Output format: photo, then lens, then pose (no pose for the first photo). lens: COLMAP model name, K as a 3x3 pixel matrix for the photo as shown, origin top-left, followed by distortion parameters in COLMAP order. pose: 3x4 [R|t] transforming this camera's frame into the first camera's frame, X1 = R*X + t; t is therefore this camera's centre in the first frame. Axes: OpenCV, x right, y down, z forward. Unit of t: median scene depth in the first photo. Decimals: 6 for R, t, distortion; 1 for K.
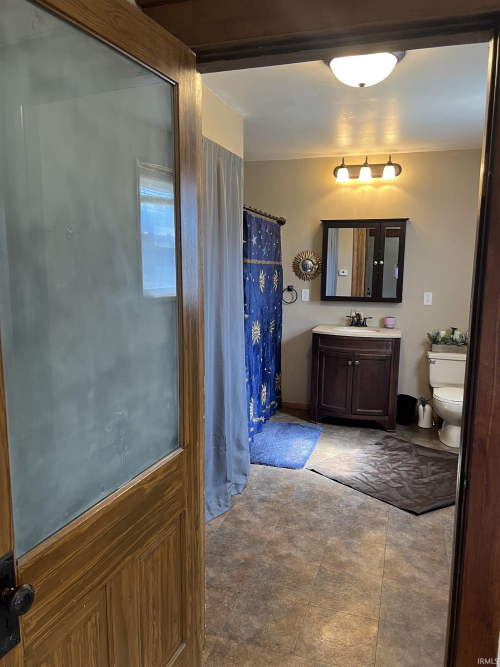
lens RADIAL K [[505.8, 0, 246.8], [0, 505.8, 339.5], [0, 0, 1]] dist [0.068043, -0.077606]
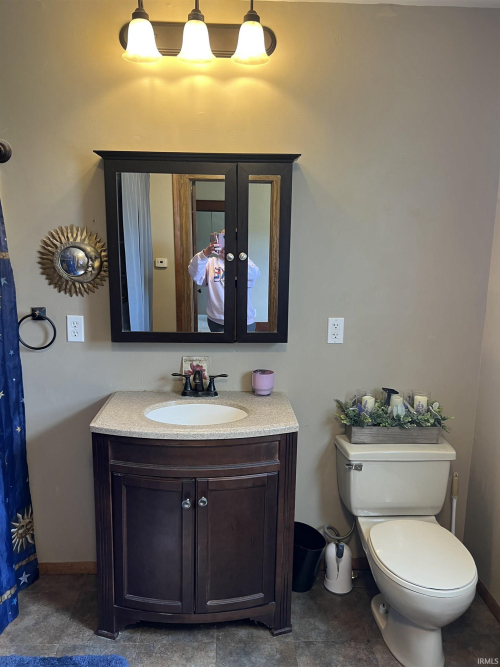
lens RADIAL K [[505.8, 0, 246.8], [0, 505.8, 339.5], [0, 0, 1]] dist [0.068043, -0.077606]
pose [[0.941066, -0.063799, 0.332152, 0.114354], [0.047678, 0.997265, 0.056471, -0.101846], [-0.334847, -0.037307, 0.941534, 0.570049]]
